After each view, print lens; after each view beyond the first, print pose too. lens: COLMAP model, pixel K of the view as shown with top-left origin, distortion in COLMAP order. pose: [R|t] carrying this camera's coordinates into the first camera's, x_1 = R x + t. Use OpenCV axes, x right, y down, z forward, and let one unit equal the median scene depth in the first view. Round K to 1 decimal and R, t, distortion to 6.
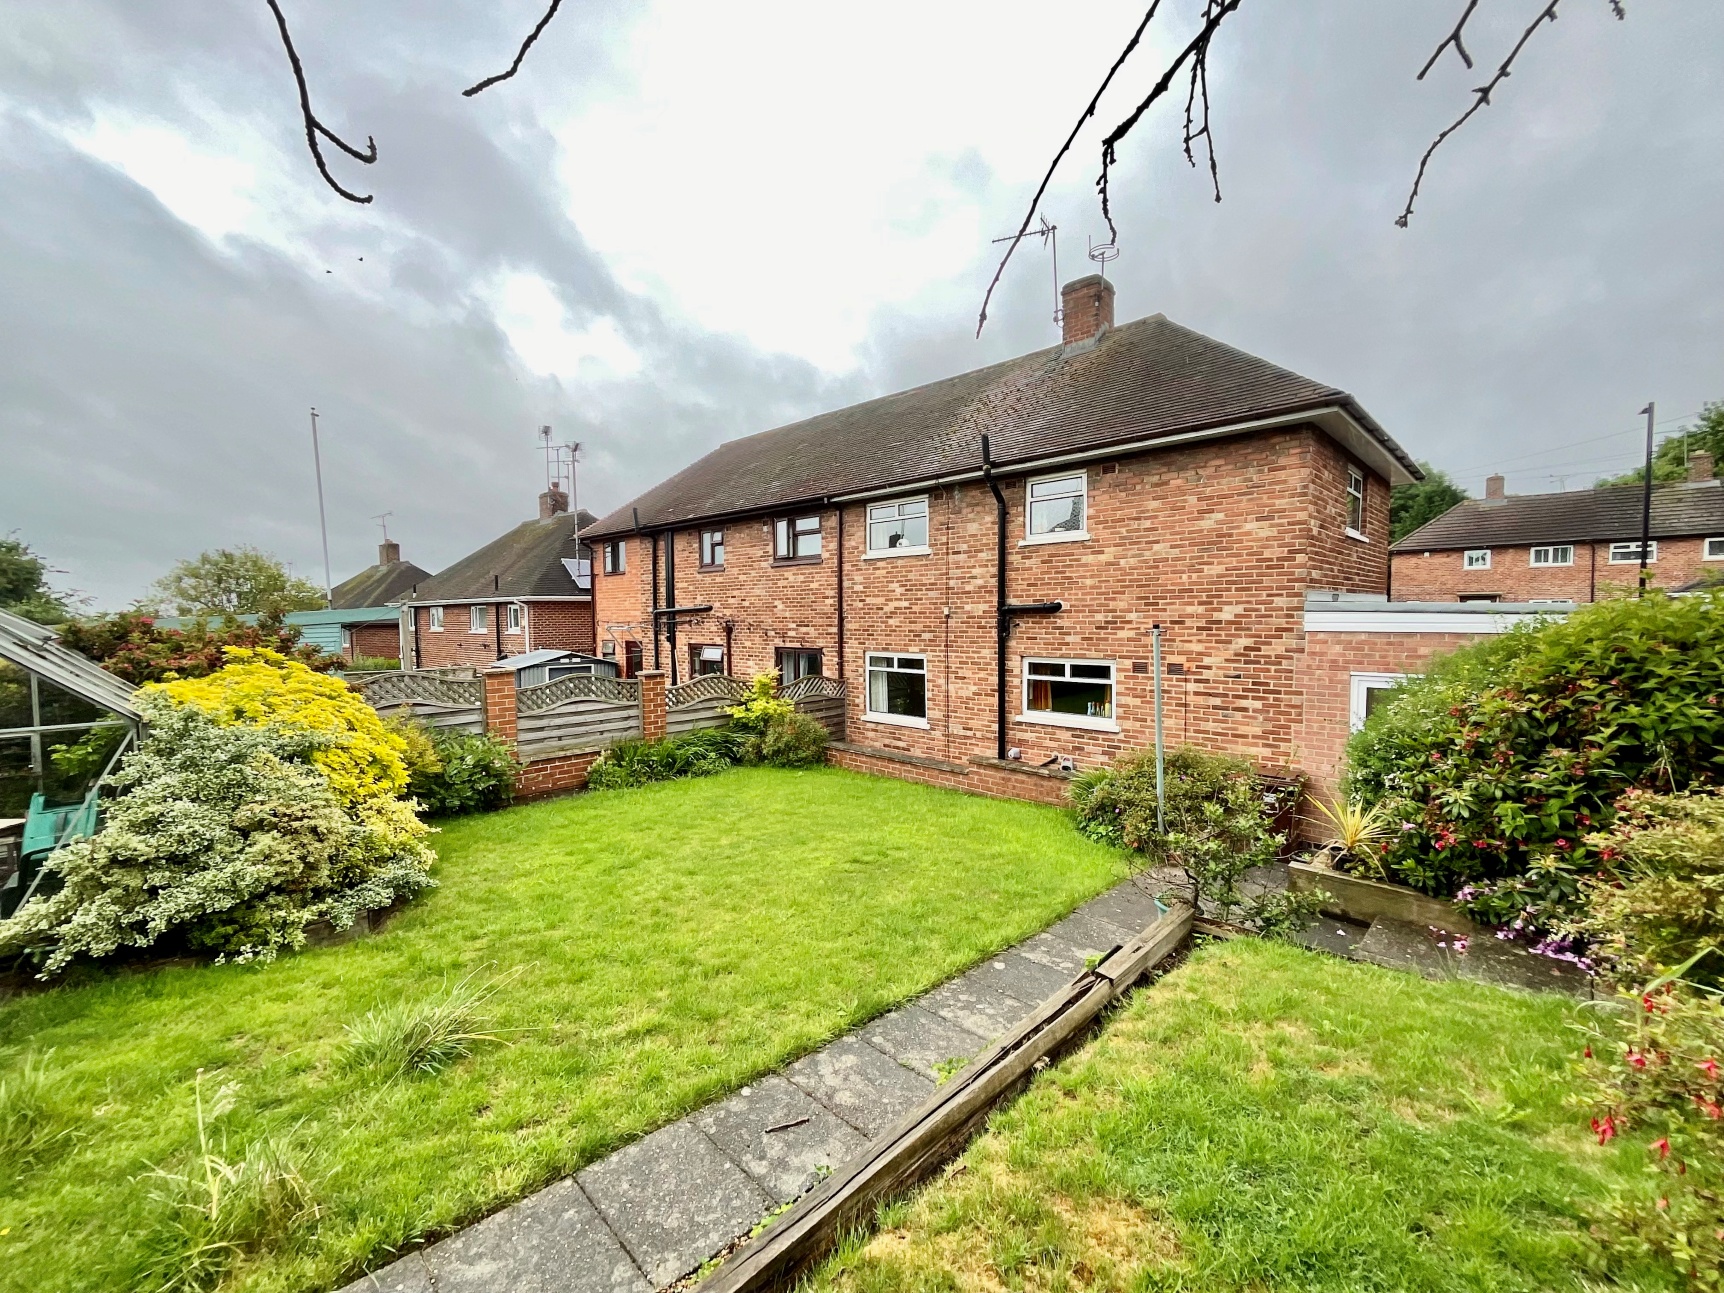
lens RADIAL K [[699.2, 0, 862.0], [0, 699.2, 646.5], [0, 0, 1]] dist [-0.001572, -0.000349]
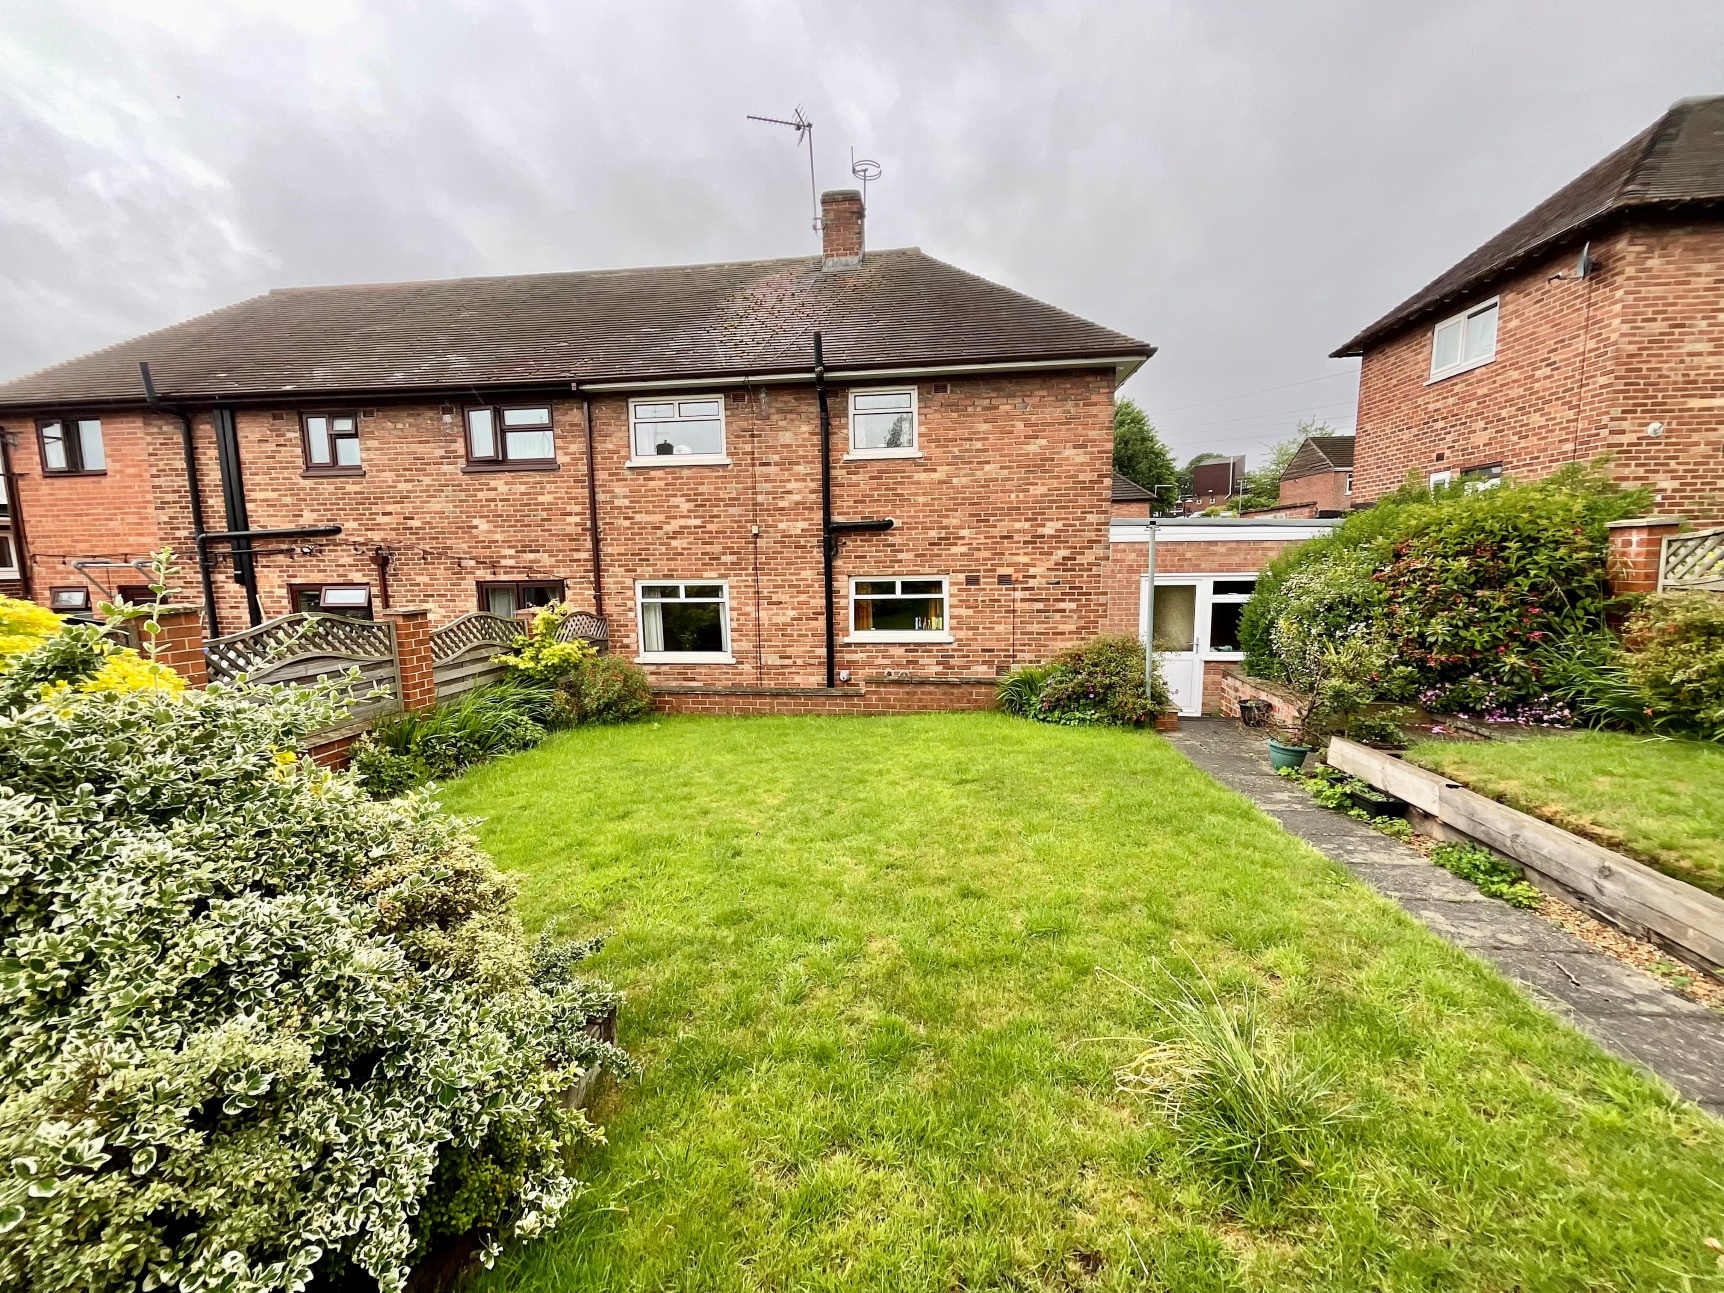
lens RADIAL K [[699.2, 0, 862.0], [0, 699.2, 646.5], [0, 0, 1]] dist [-0.001572, -0.000349]
pose [[0.791850, -0.078976, 0.605588, -0.345845], [0.036744, 0.995968, 0.081840, 0.032250], [-0.609609, -0.042553, 0.791559, 0.209670]]
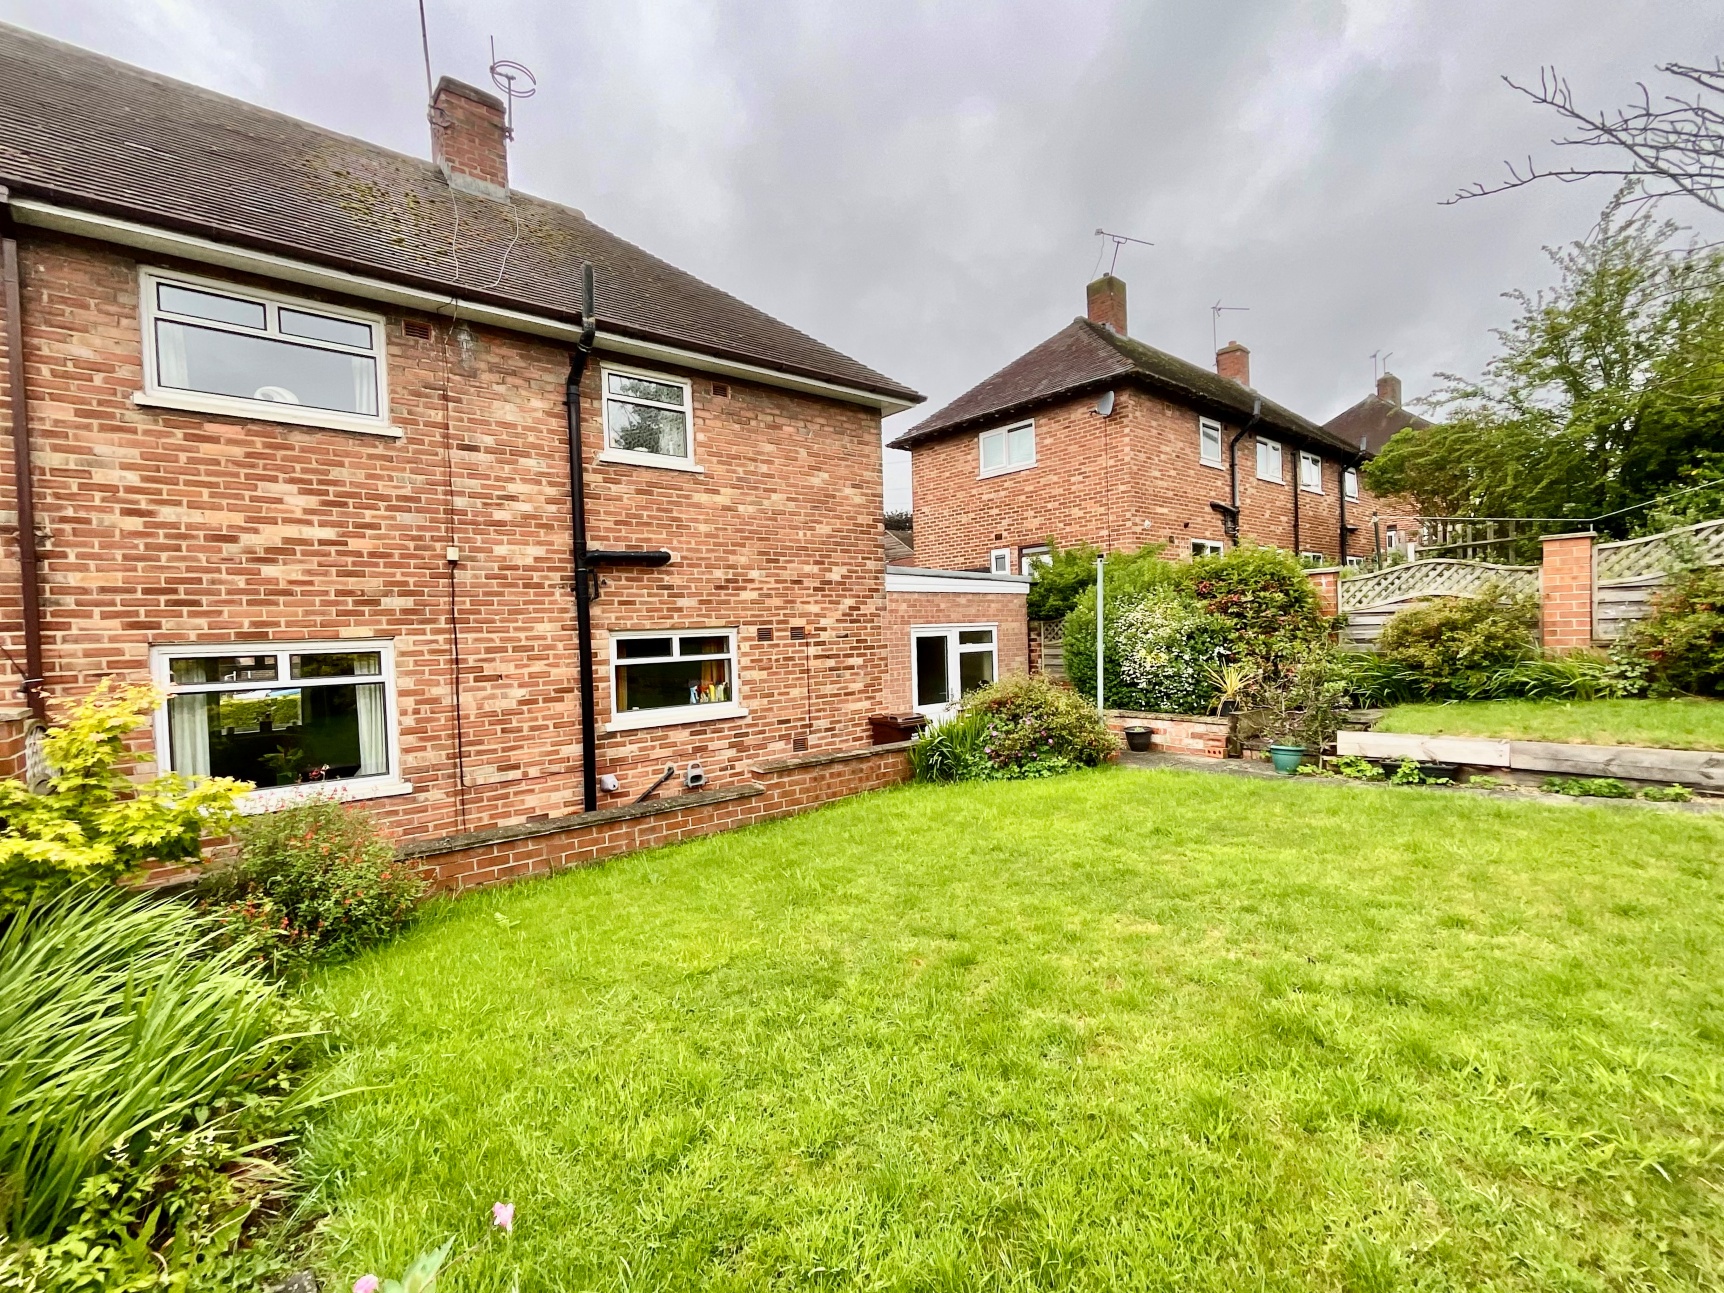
lens RADIAL K [[759.0, 0, 868.5], [0, 759.0, 644.4], [0, 0, 1]] dist [-0.000930, -0.000156]
pose [[0.089028, -0.012348, 0.995953, -0.444329], [0.078822, 0.996875, 0.005314, 0.040850], [-0.992905, 0.078030, 0.089723, 0.682055]]
